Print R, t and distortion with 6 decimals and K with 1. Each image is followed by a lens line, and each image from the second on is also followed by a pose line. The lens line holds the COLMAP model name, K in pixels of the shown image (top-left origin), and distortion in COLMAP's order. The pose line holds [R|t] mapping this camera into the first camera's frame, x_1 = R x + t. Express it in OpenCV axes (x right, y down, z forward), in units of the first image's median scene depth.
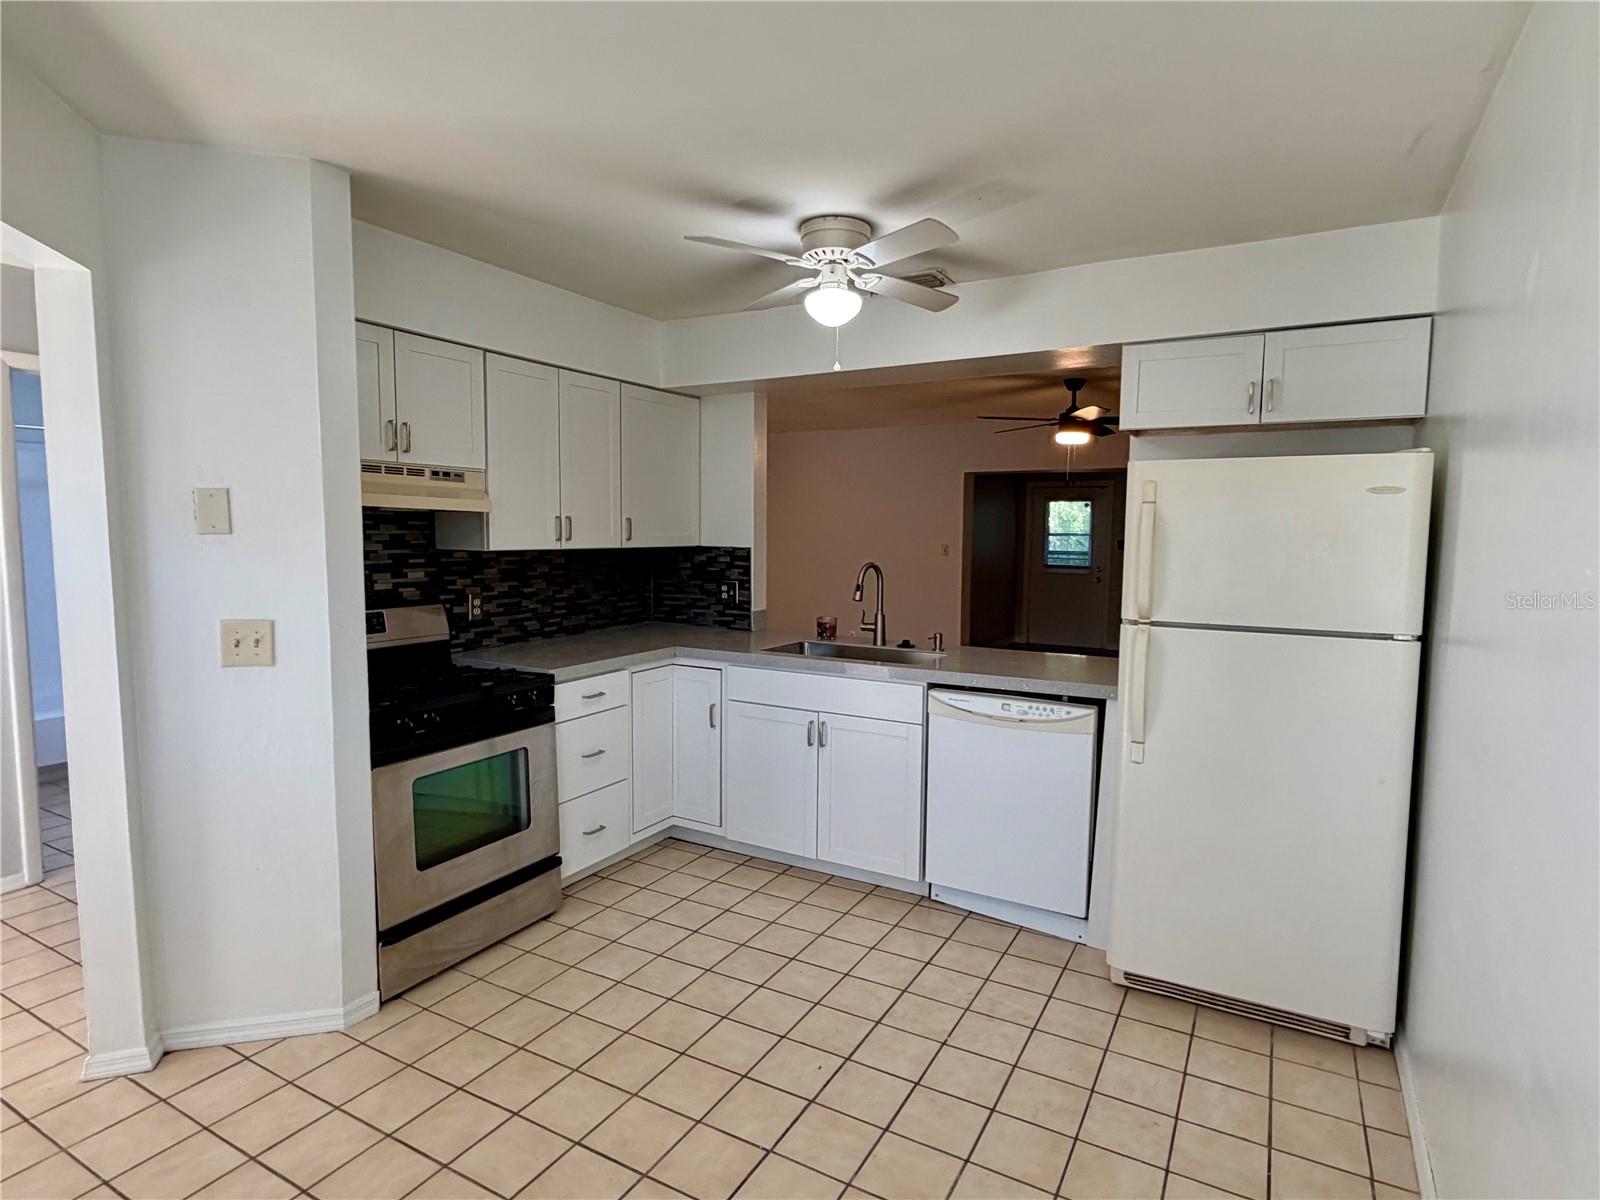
lens RADIAL K [[855.1, 0, 801.9], [0, 855.1, 607.0], [0, 0, 1]] dist [-0.000037, -0.000305]
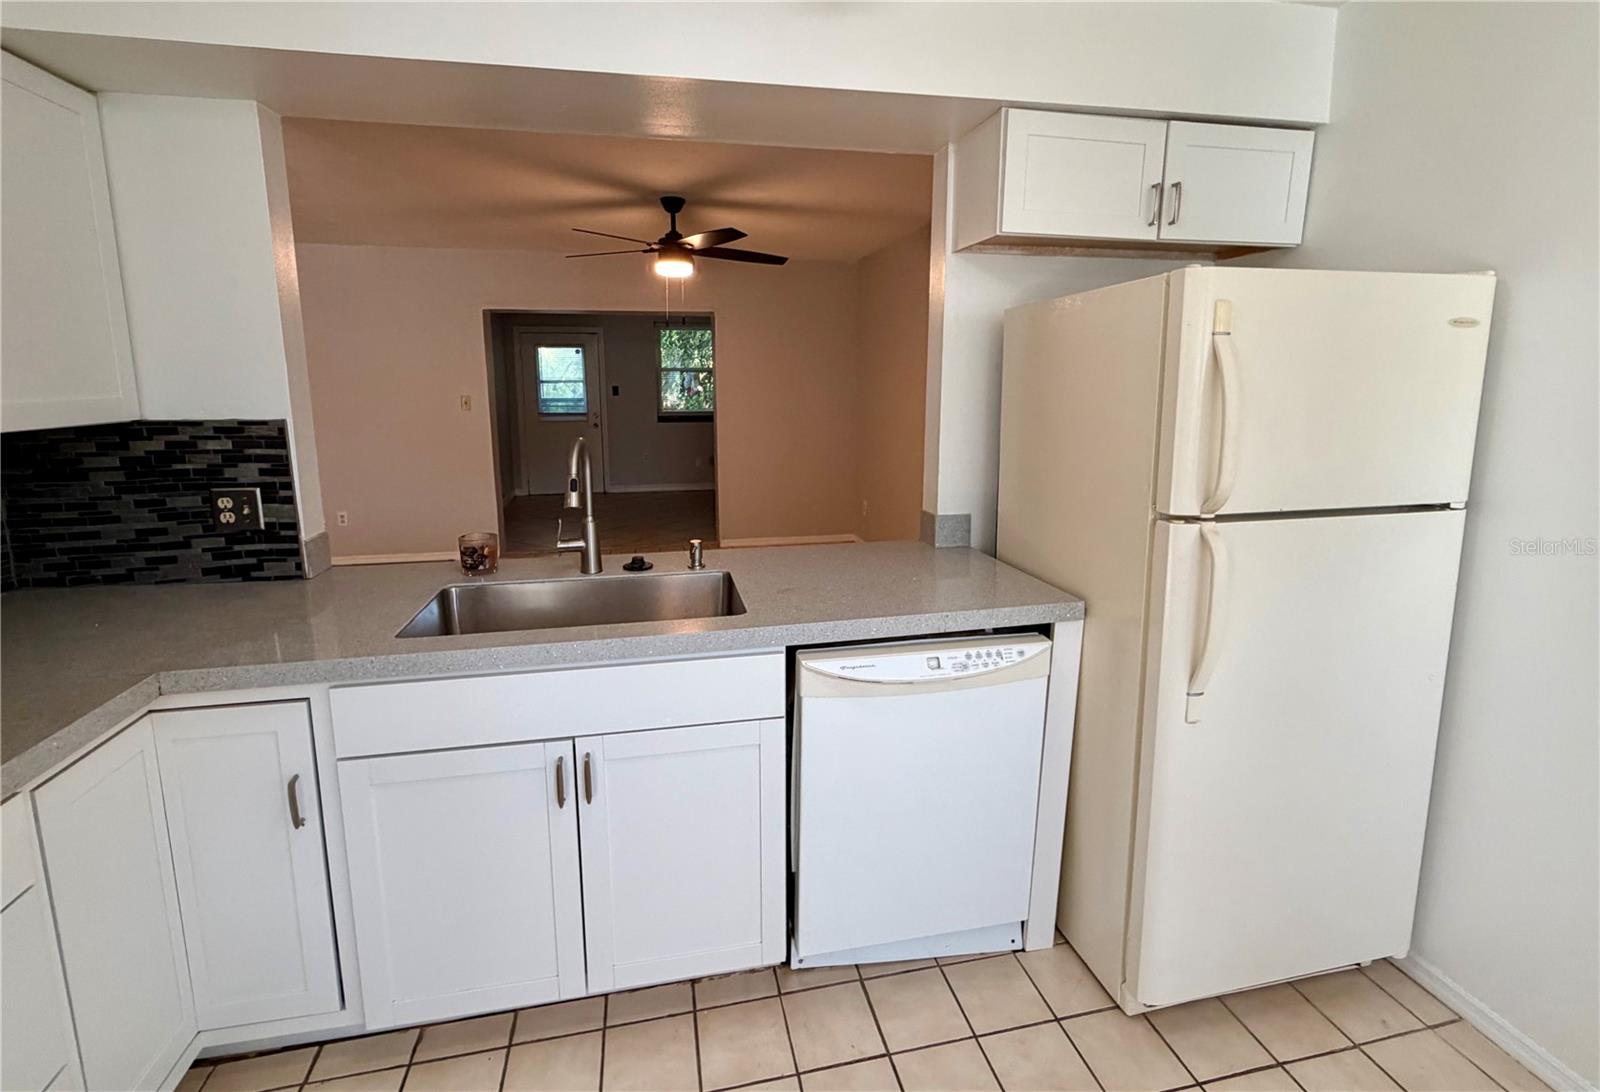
lens RADIAL K [[727.7, 0, 803.6], [0, 727.7, 495.6], [0, 0, 1]] dist [0.000885, -0.000085]
pose [[0.747480, -0.118392, 0.653649, -0.116835], [0.070421, 0.992568, 0.099248, -0.045300], [-0.660541, -0.028155, 0.750262, 0.461094]]
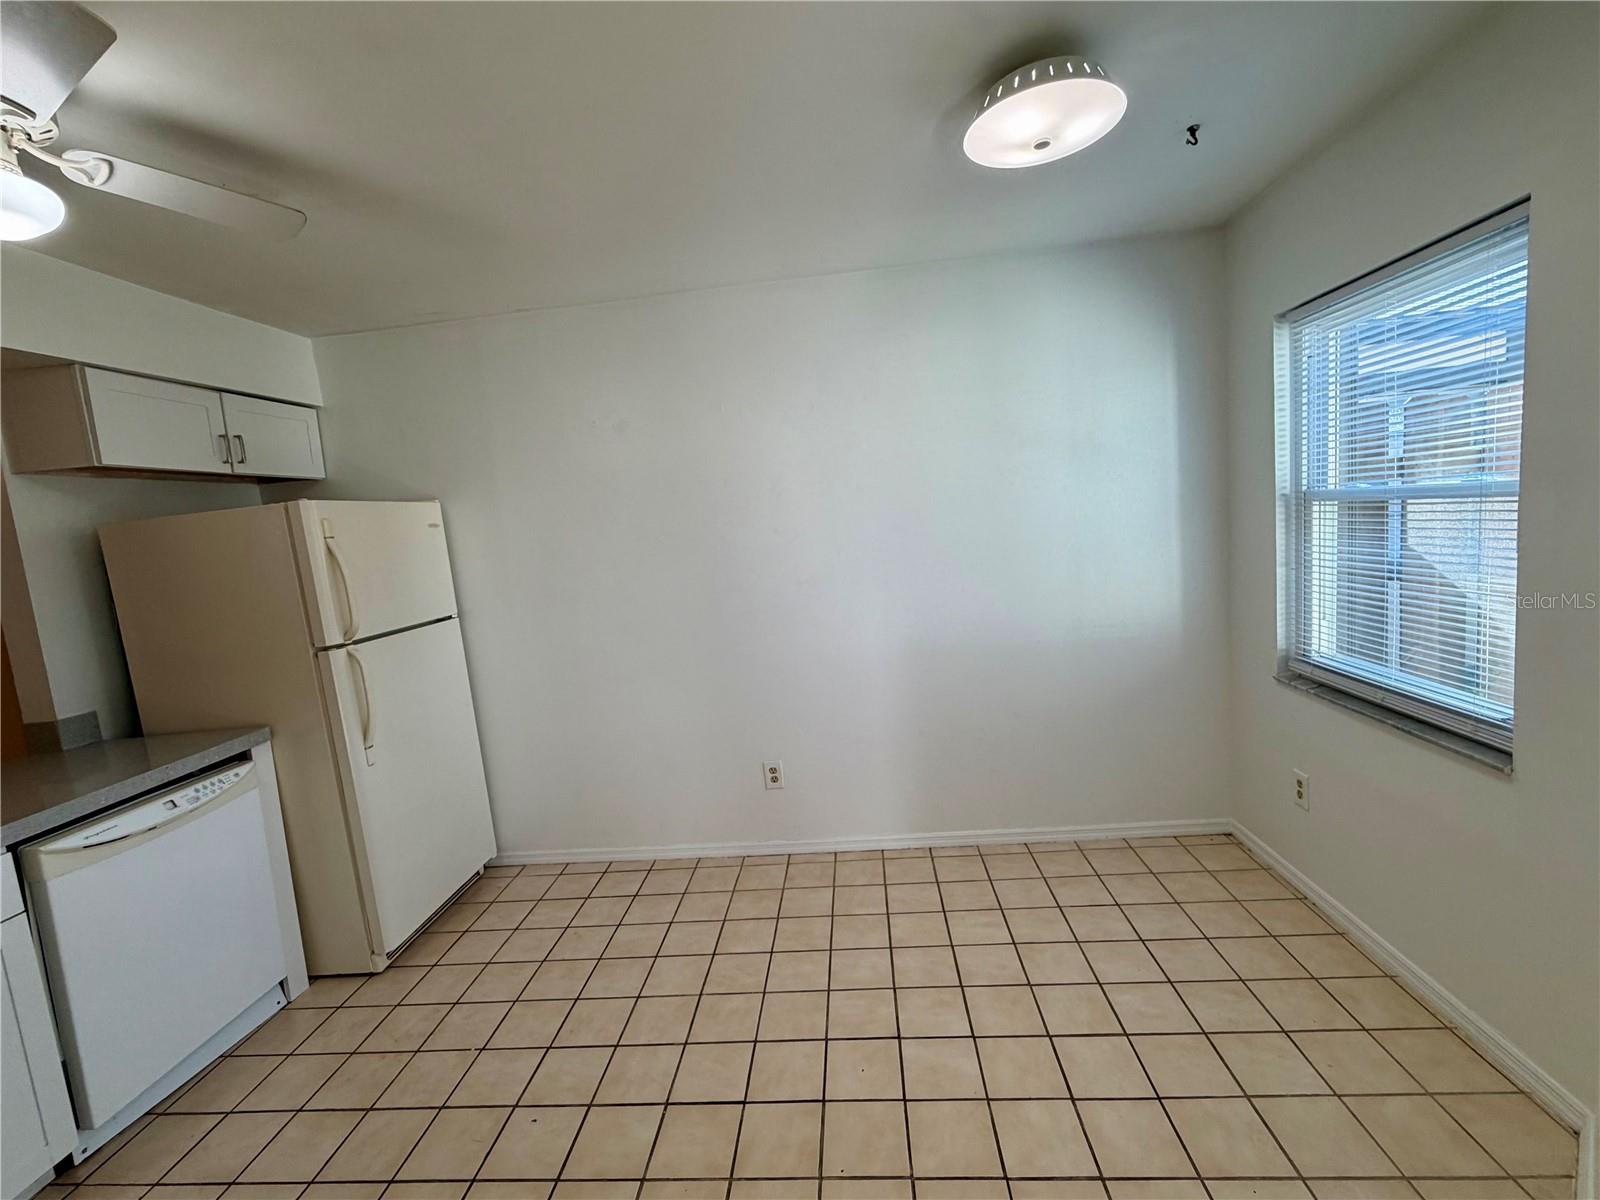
lens RADIAL K [[688.6, 0, 803.4], [0, 688.6, 601.2], [0, 0, 1]] dist [-0.002891, -0.000574]
pose [[-0.424324, -0.083581, 0.901645, -0.391156], [0.164312, 0.972094, 0.167439, -0.052533], [-0.890478, 0.219199, -0.398750, 0.479411]]
